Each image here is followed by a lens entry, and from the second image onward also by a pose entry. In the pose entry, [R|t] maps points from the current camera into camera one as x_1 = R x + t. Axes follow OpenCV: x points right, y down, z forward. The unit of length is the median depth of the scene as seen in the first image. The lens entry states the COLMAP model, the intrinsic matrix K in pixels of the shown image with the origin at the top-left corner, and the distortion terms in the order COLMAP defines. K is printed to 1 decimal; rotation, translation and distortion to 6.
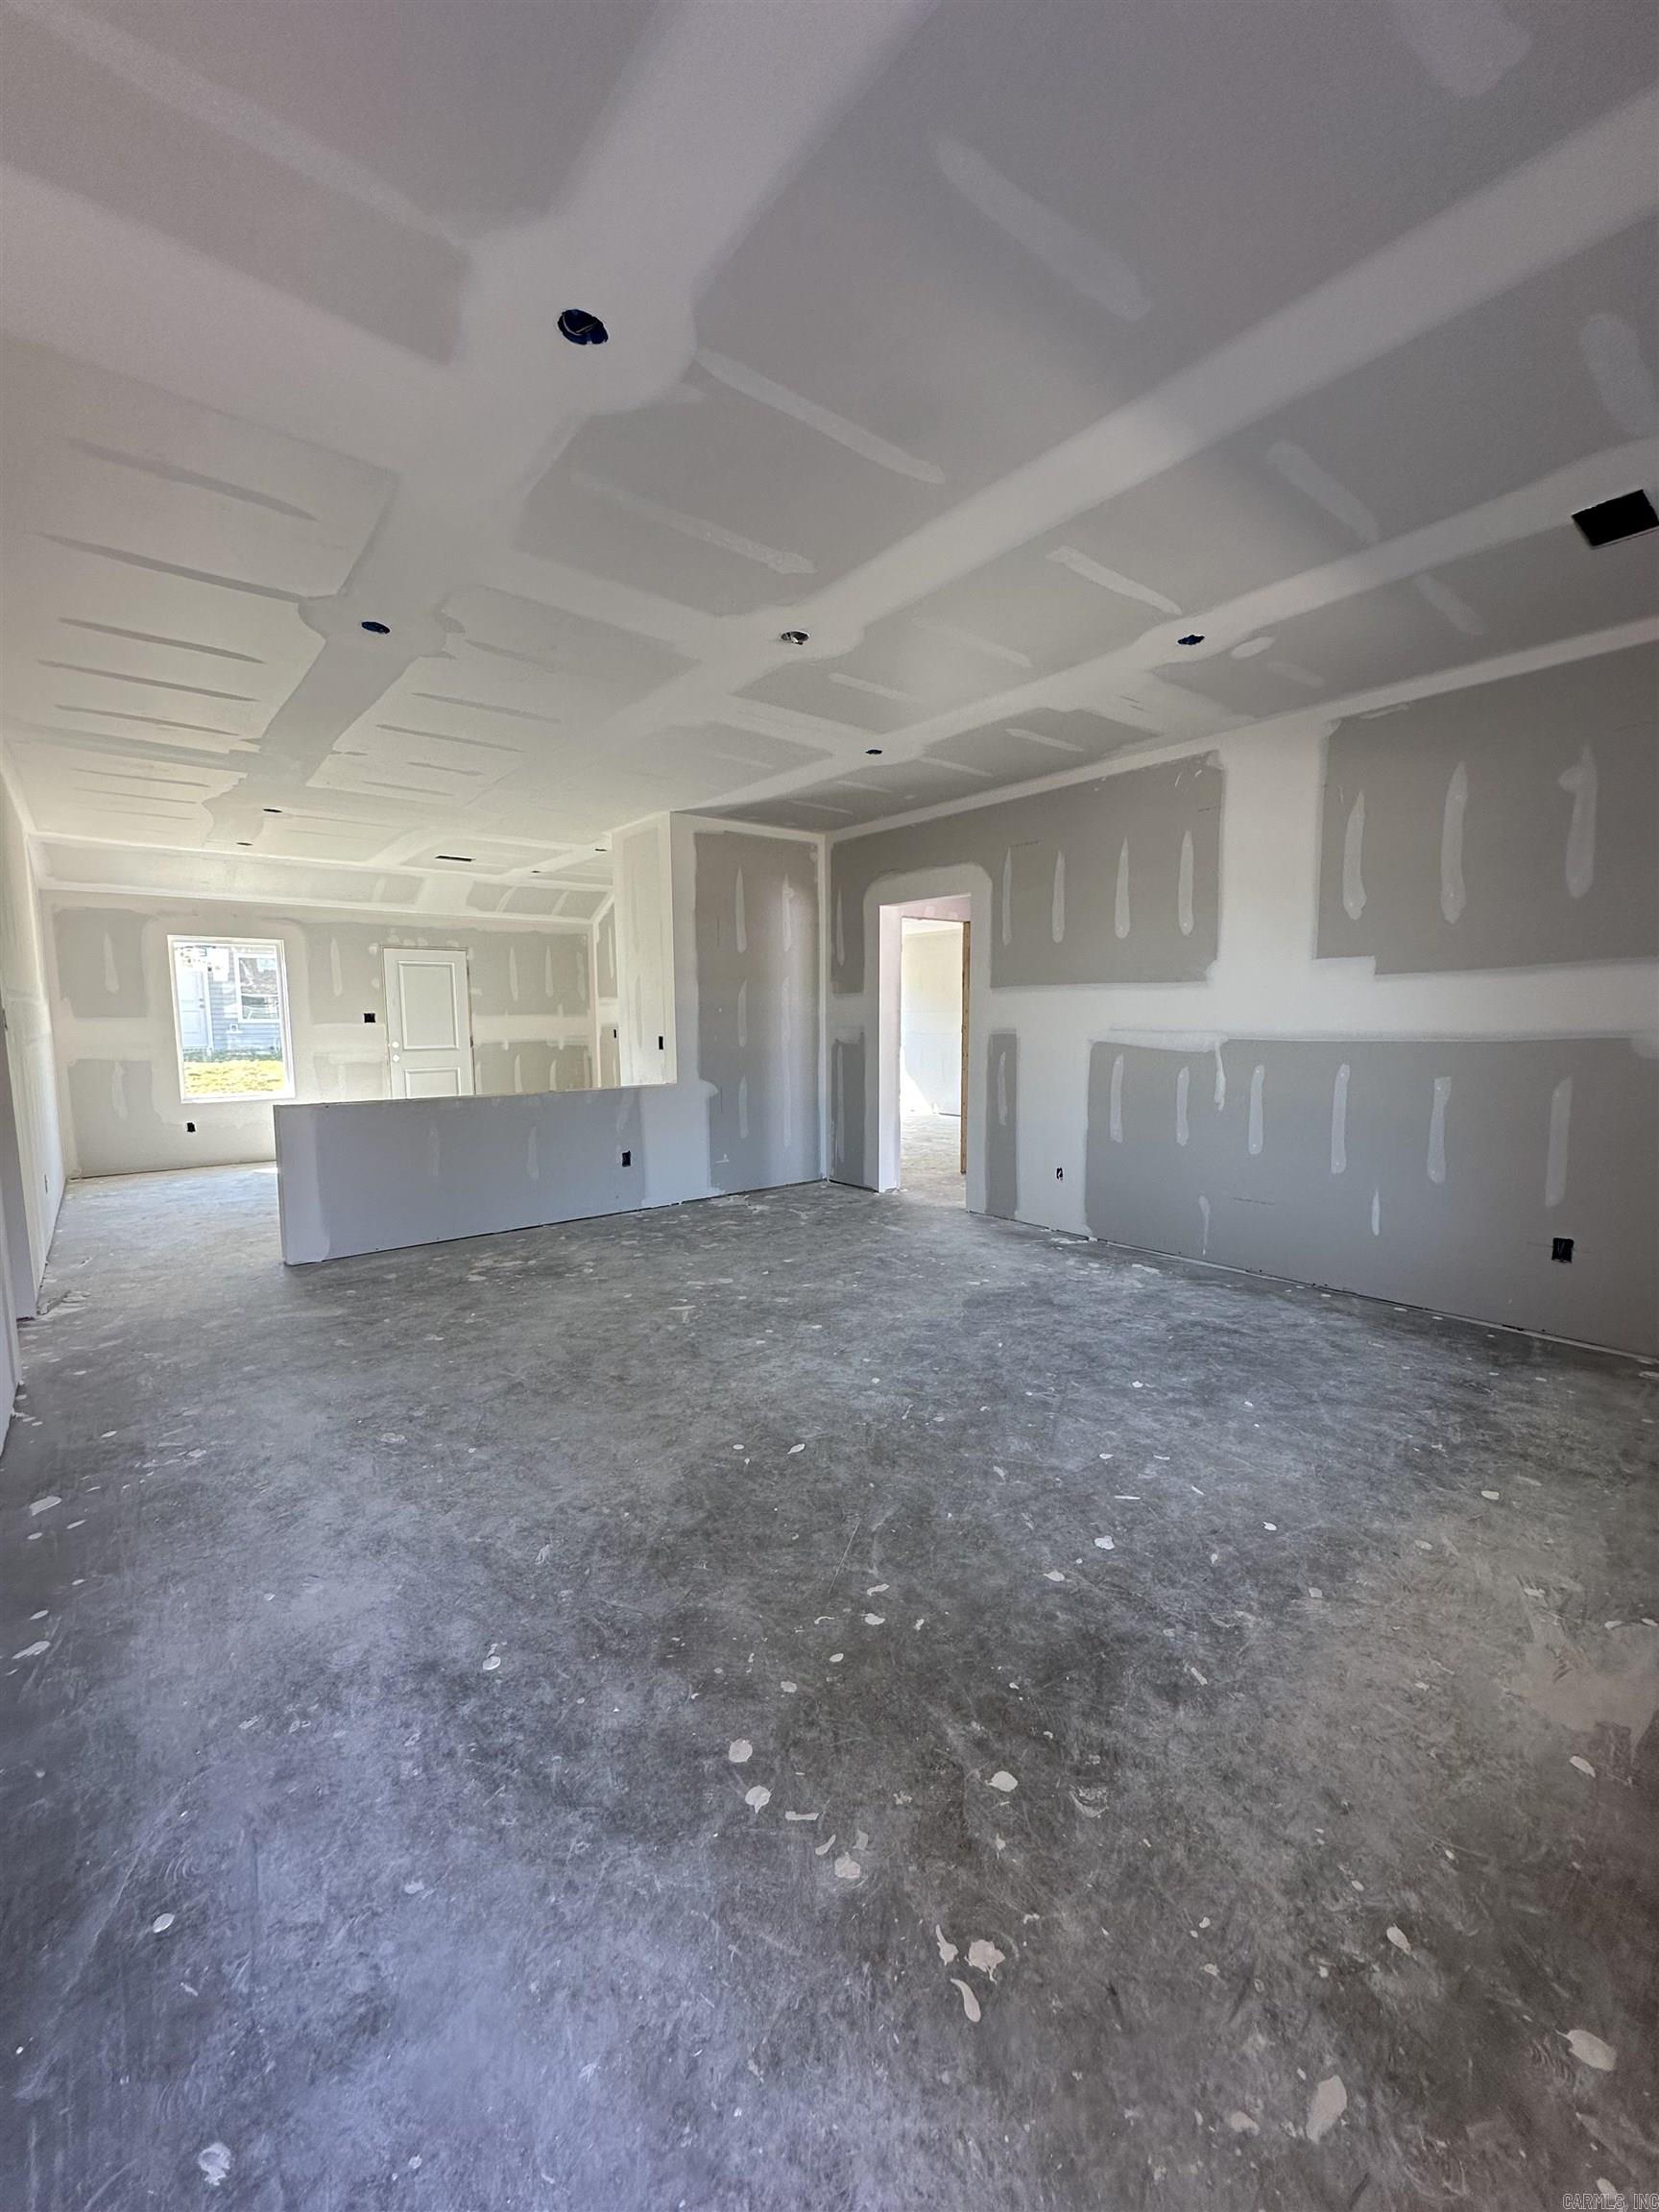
lens RADIAL K [[881.0, 0, 825.8], [0, 881.0, 1105.7], [0, 0, 1]] dist [-0.004892, -0.000429]
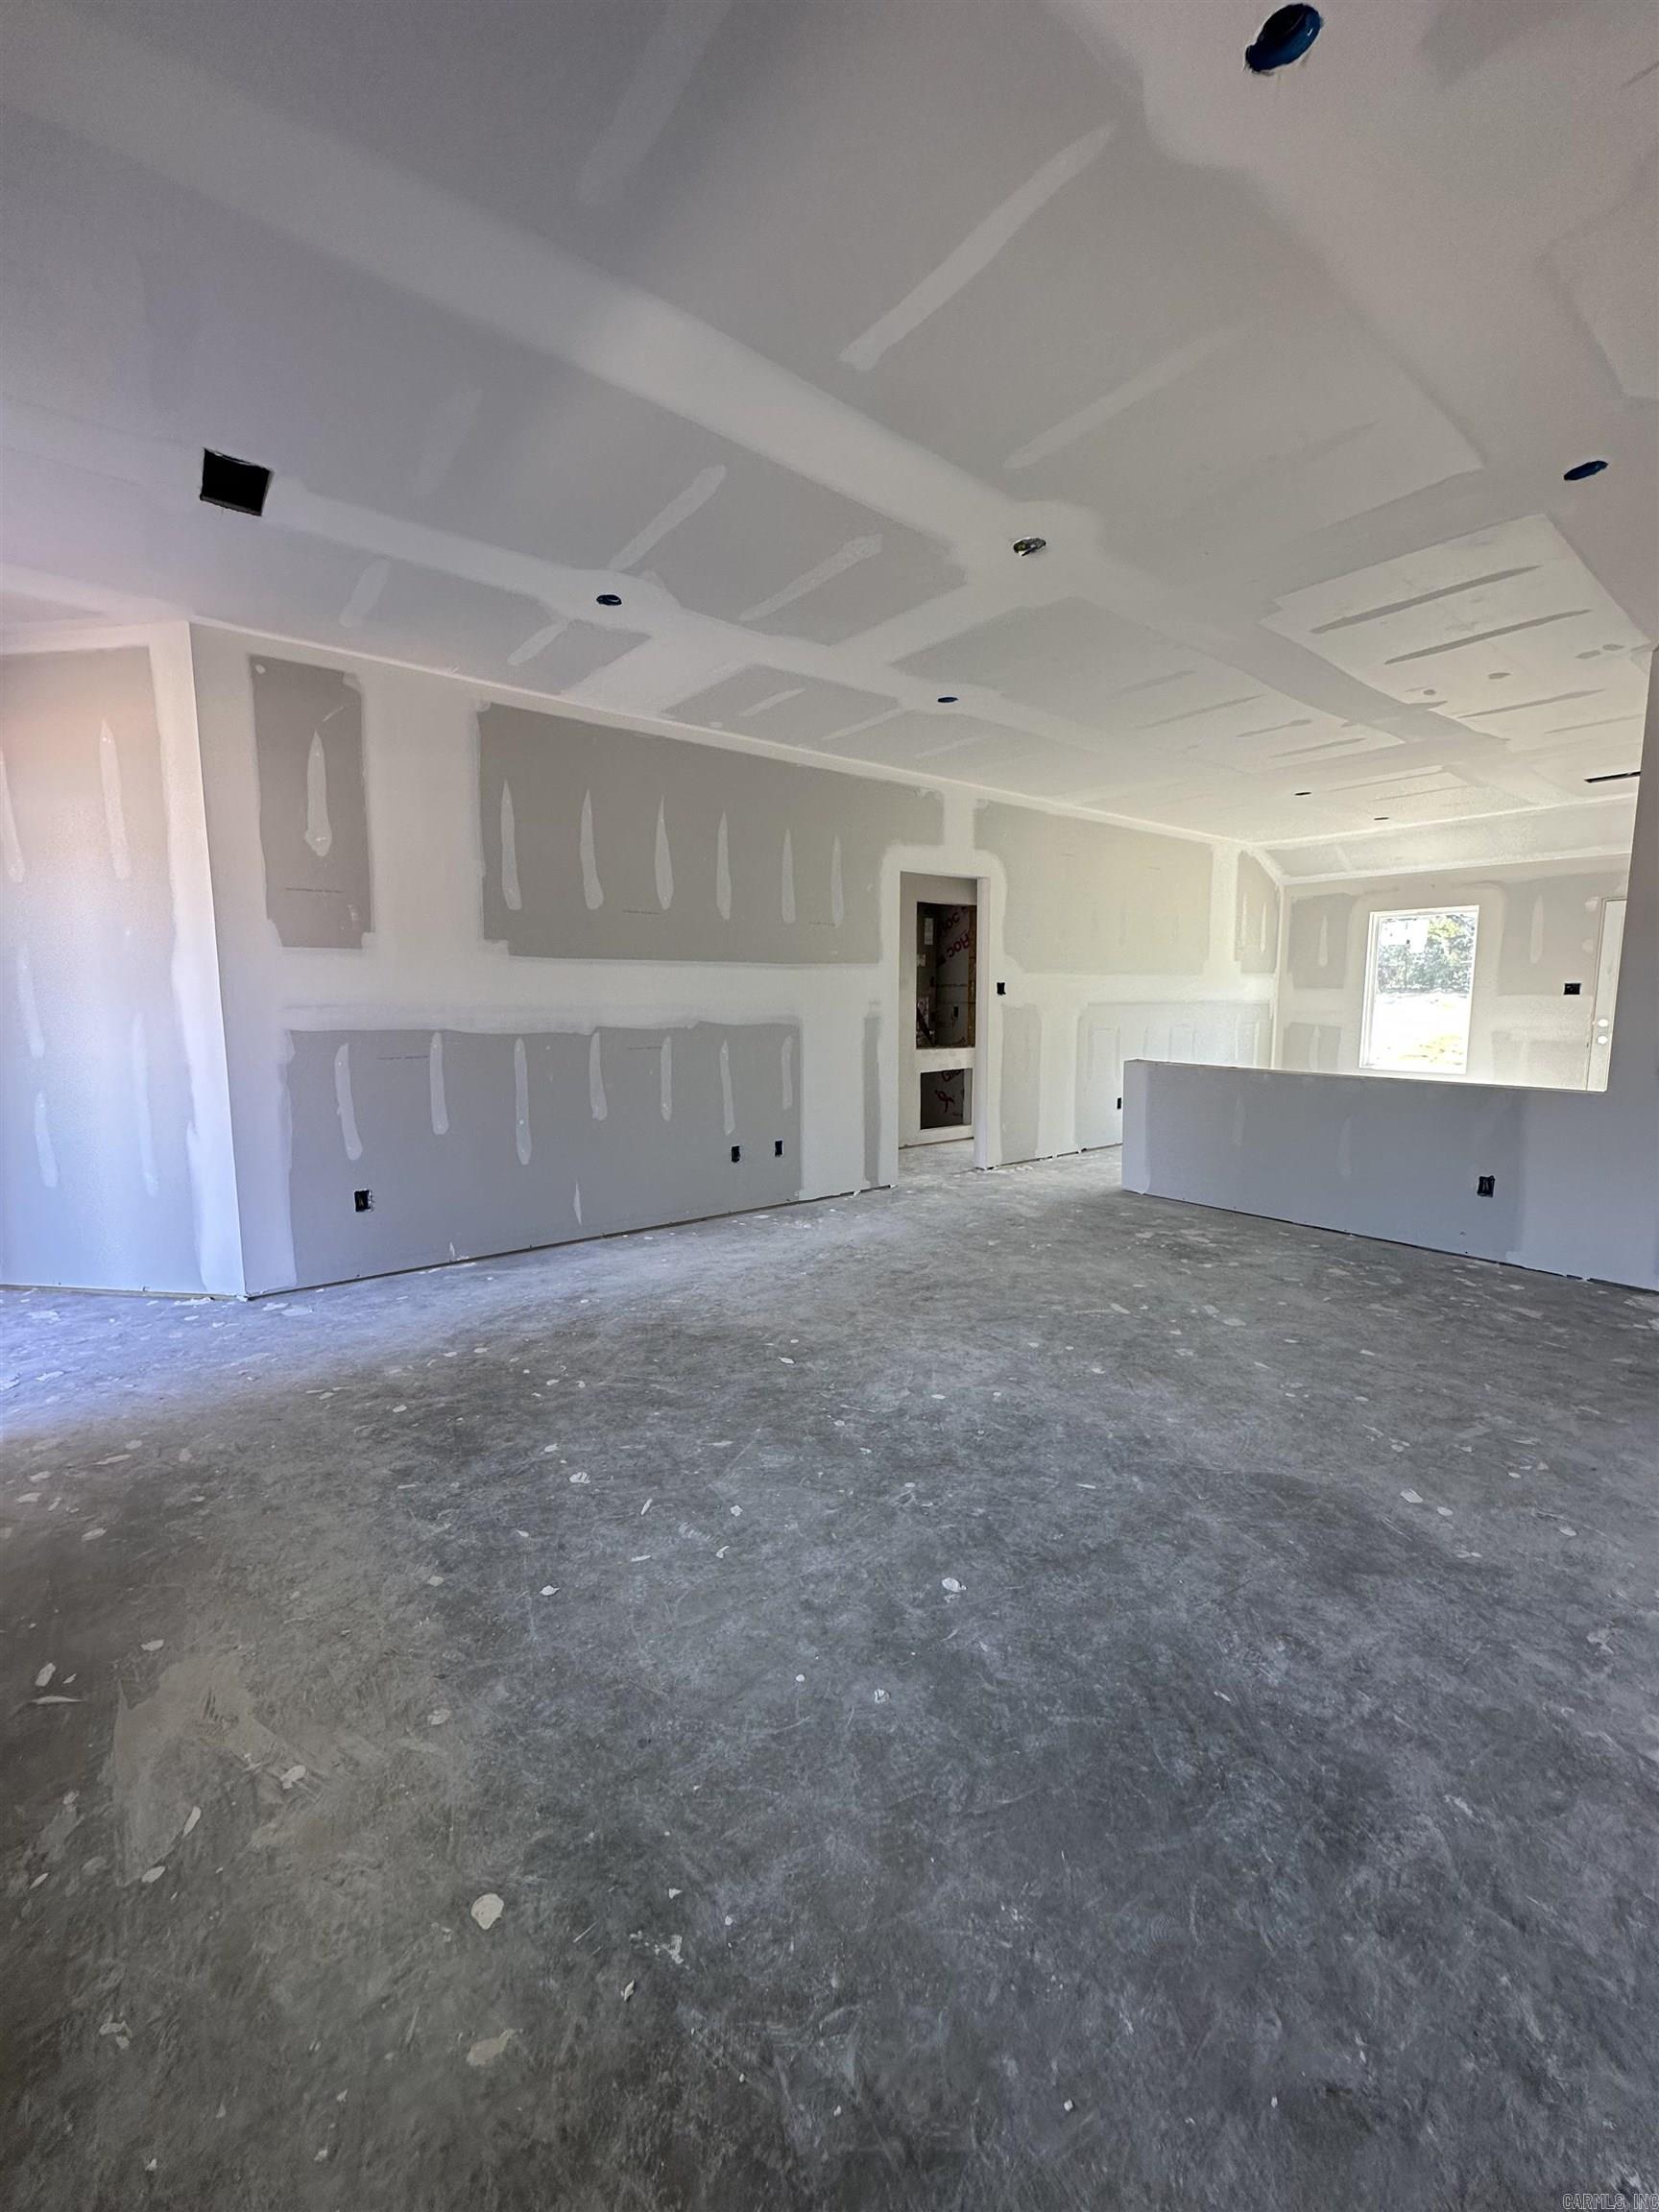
lens RADIAL K [[882.3, 0, 827.5], [0, 882.3, 1105.3], [0, 0, 1]] dist [-0.005401, 0.000382]
pose [[-0.020695, 0.130972, -0.991170, 0.820947], [-0.100022, 0.986137, 0.132395, -0.076932], [0.994770, 0.101879, -0.007309, 0.787306]]
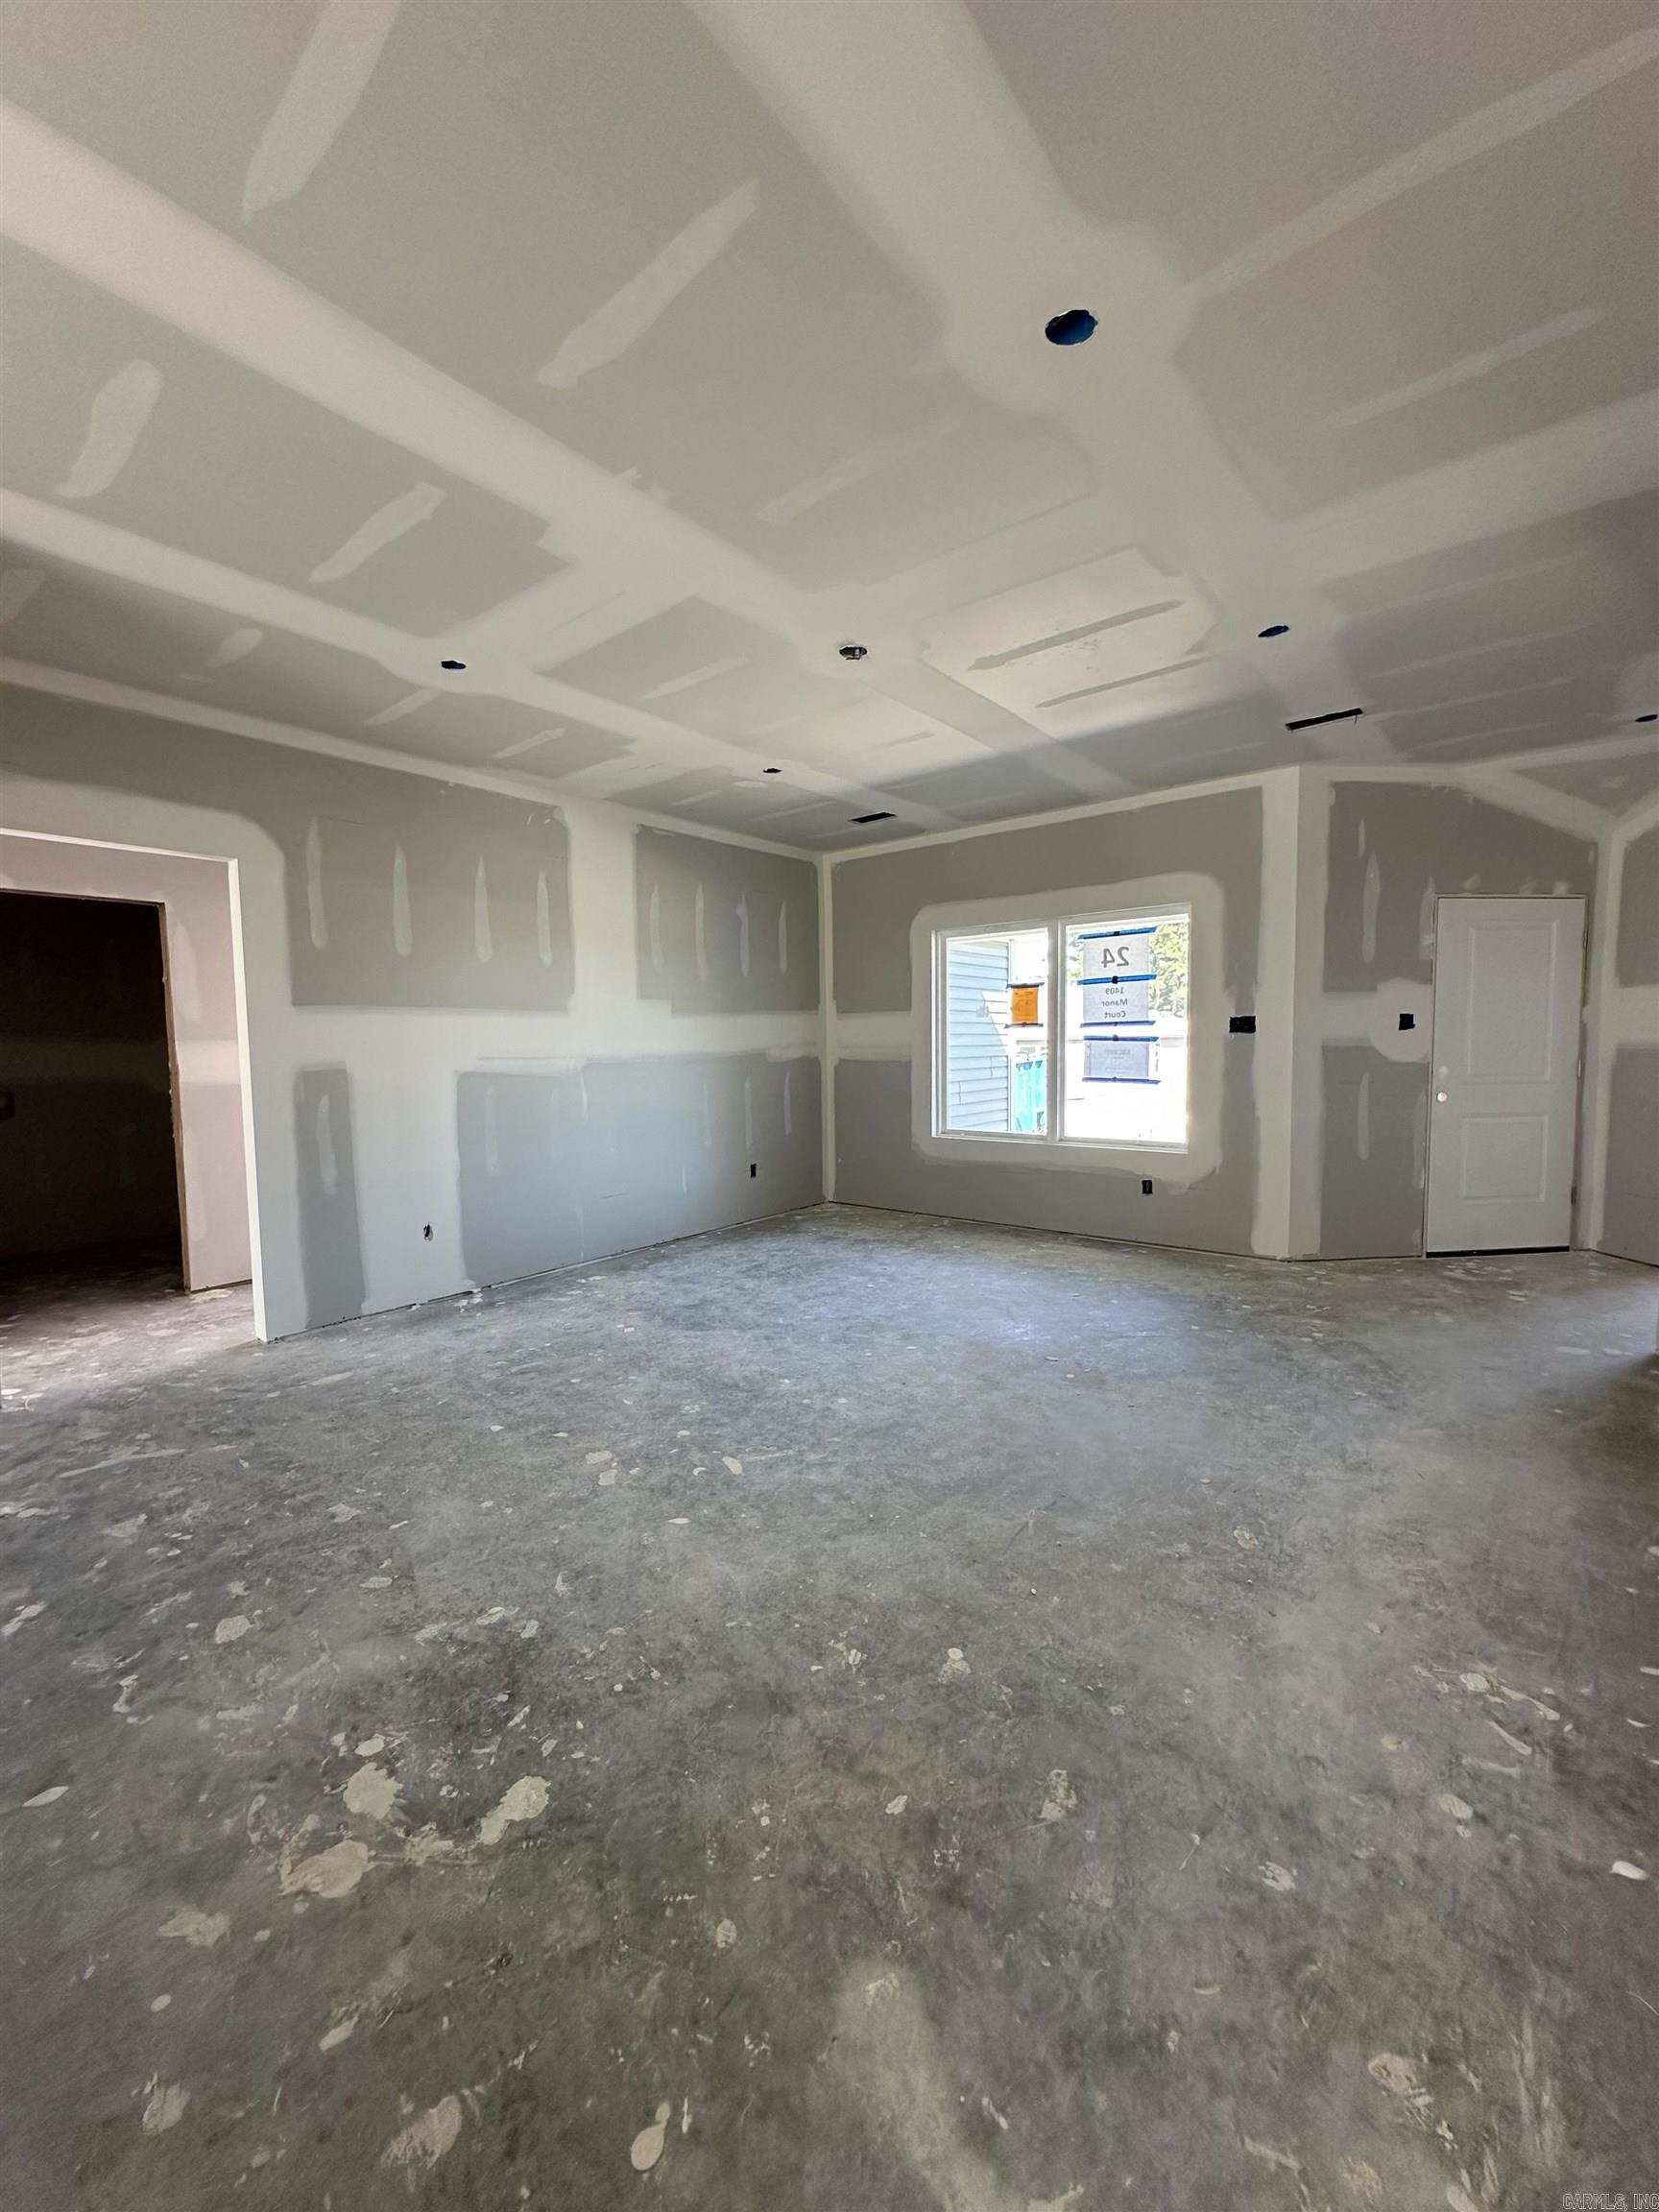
lens RADIAL K [[882.3, 0, 827.5], [0, 882.3, 1105.3], [0, 0, 1]] dist [-0.005401, 0.000382]
pose [[-0.206268, -0.061123, 0.976585, -0.939235], [0.117259, 0.989311, 0.086686, -0.106129], [-0.971444, 0.132394, -0.196896, 1.176728]]
